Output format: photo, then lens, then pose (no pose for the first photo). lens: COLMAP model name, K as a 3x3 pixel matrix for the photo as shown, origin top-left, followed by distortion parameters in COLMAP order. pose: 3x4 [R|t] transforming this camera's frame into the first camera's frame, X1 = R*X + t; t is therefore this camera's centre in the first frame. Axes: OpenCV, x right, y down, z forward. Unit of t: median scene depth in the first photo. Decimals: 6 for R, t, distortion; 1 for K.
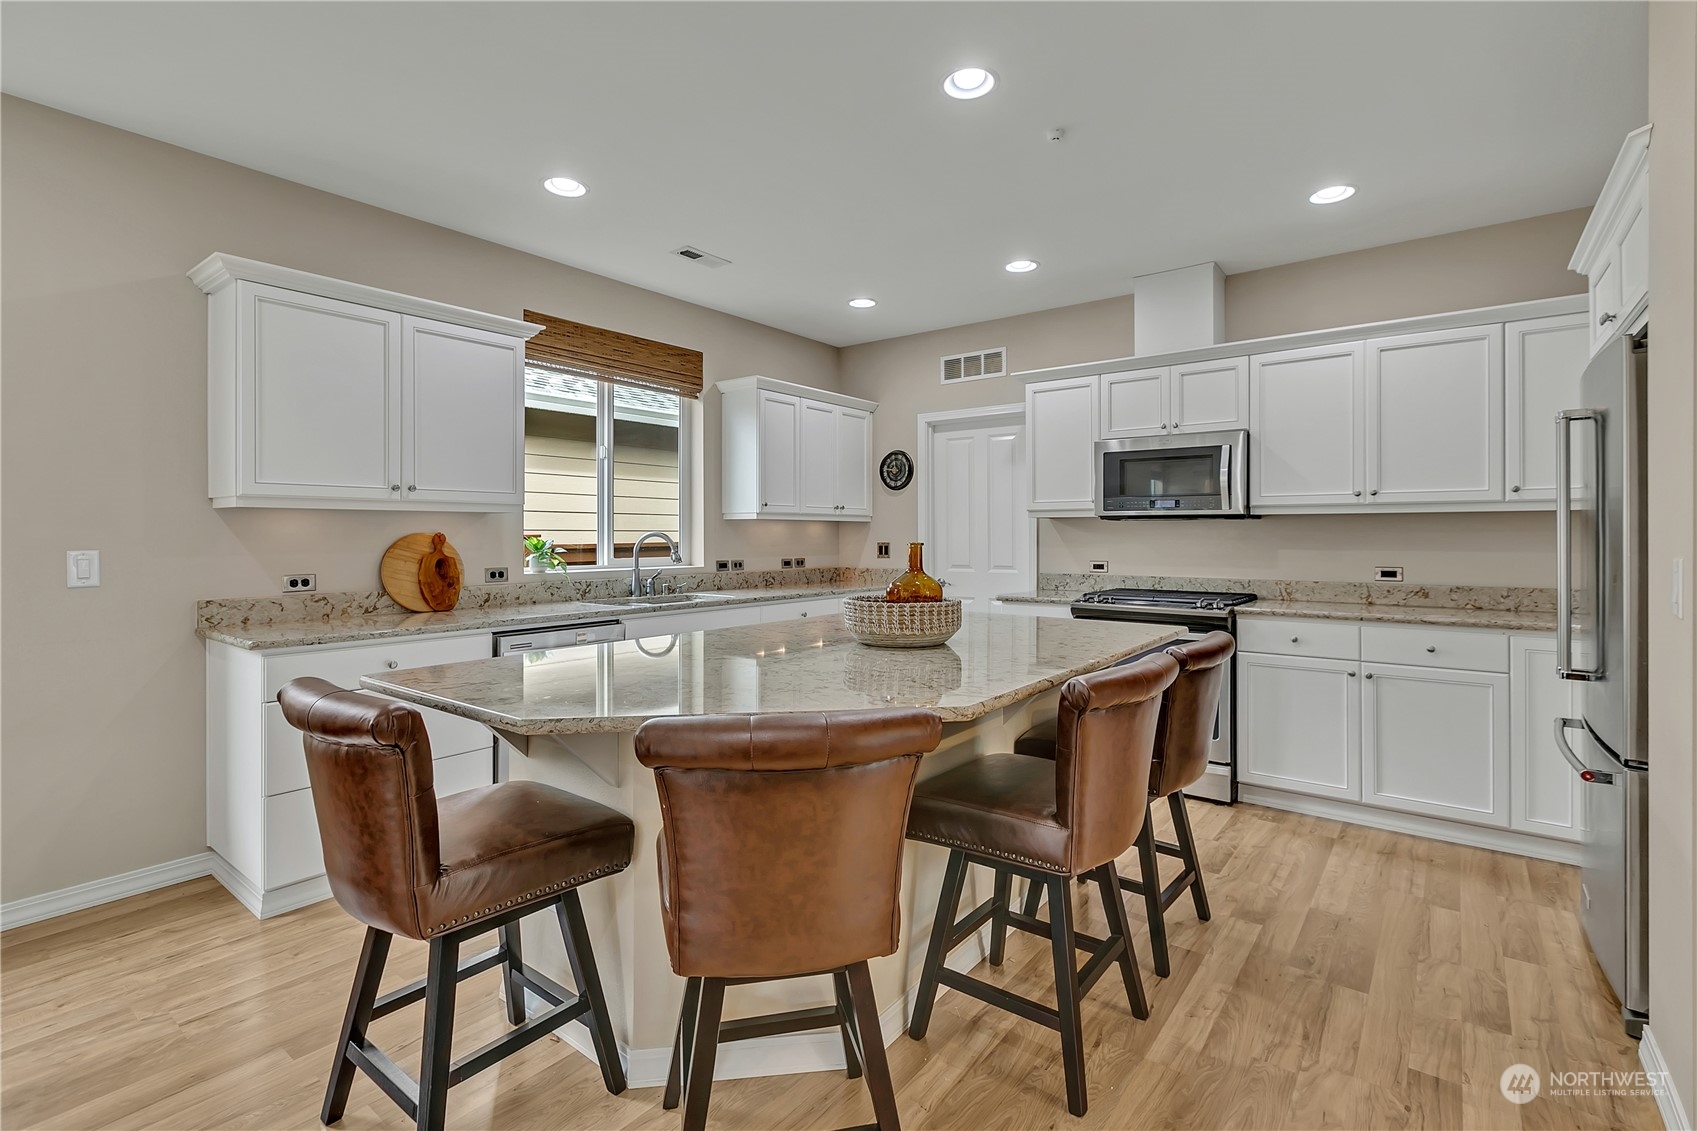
lens RADIAL K [[790.1, 0, 862.3], [0, 790.1, 531.1], [0, 0, 1]] dist [0.004301, -0.003450]
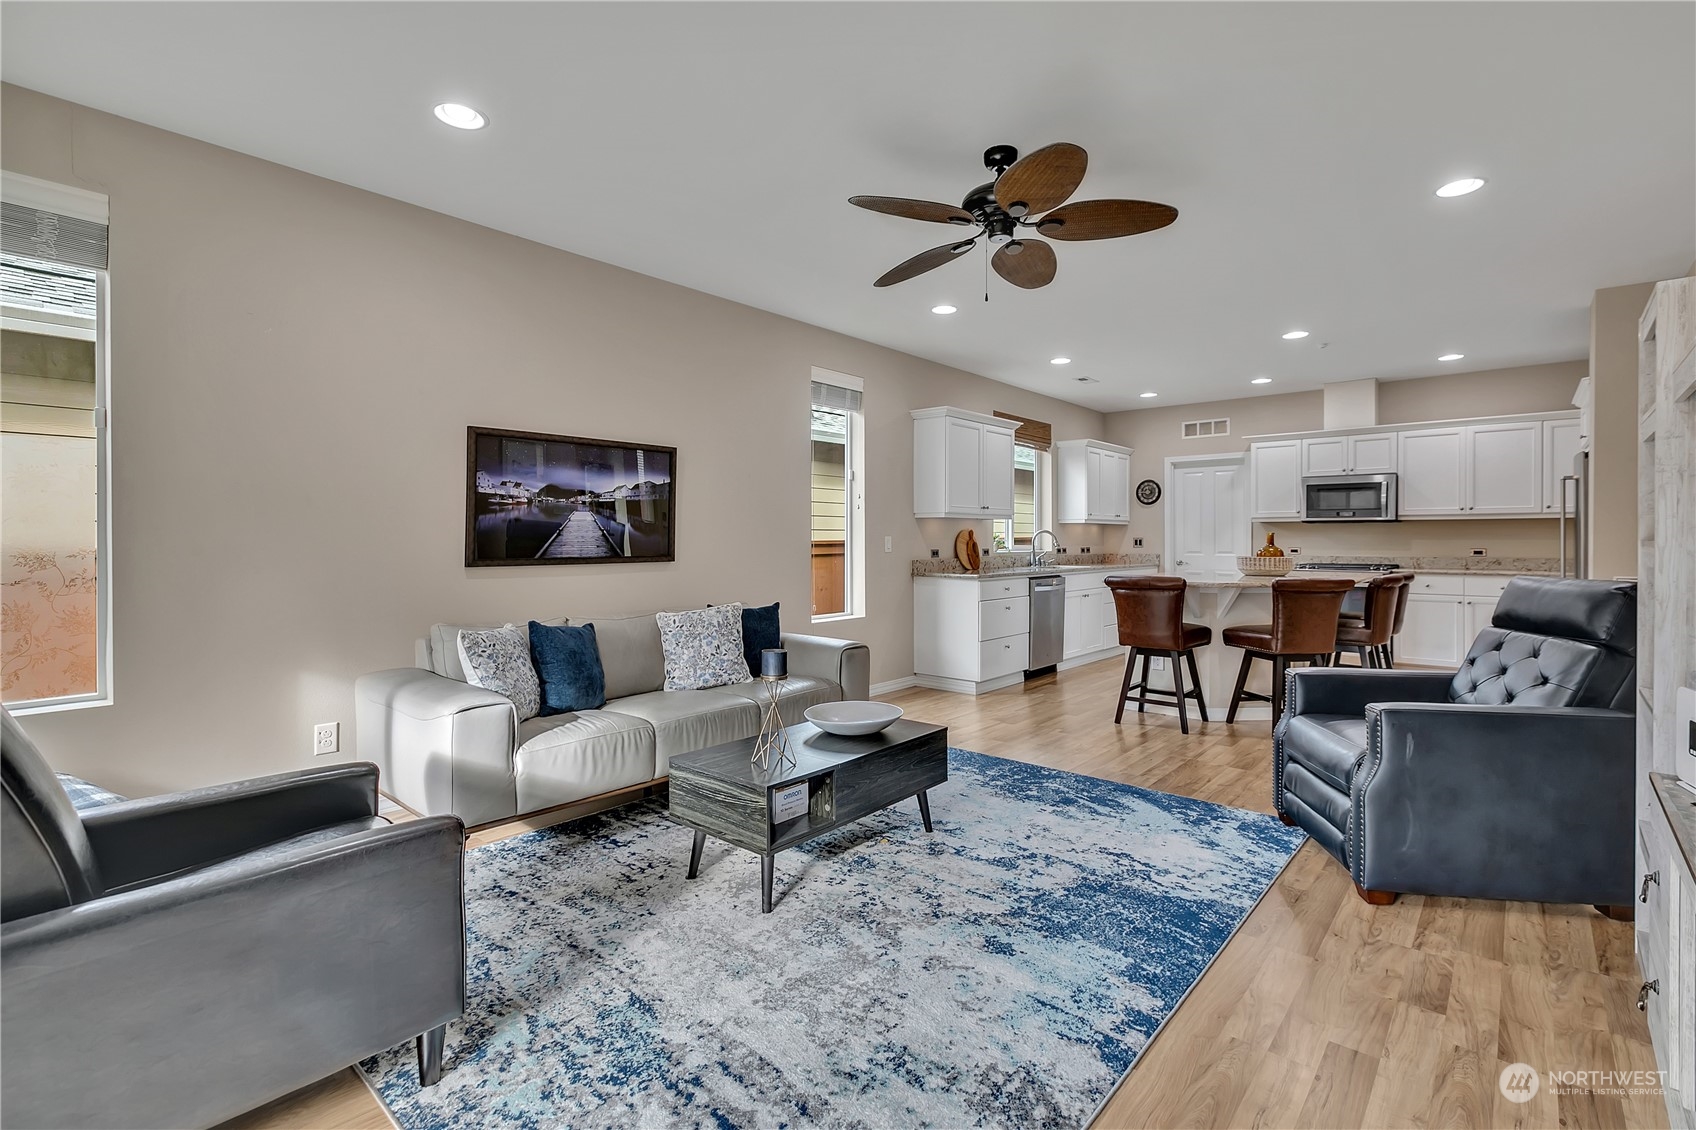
lens RADIAL K [[789.6, 0, 852.4], [0, 789.6, 538.4], [0, 0, 1]] dist [0.004301, -0.003450]
pose [[0.998252, 0.000553, -0.059097, -0.639822], [-0.000446, 0.999998, 0.001825, 0.018749], [0.059098, -0.001796, 0.998251, -0.868325]]
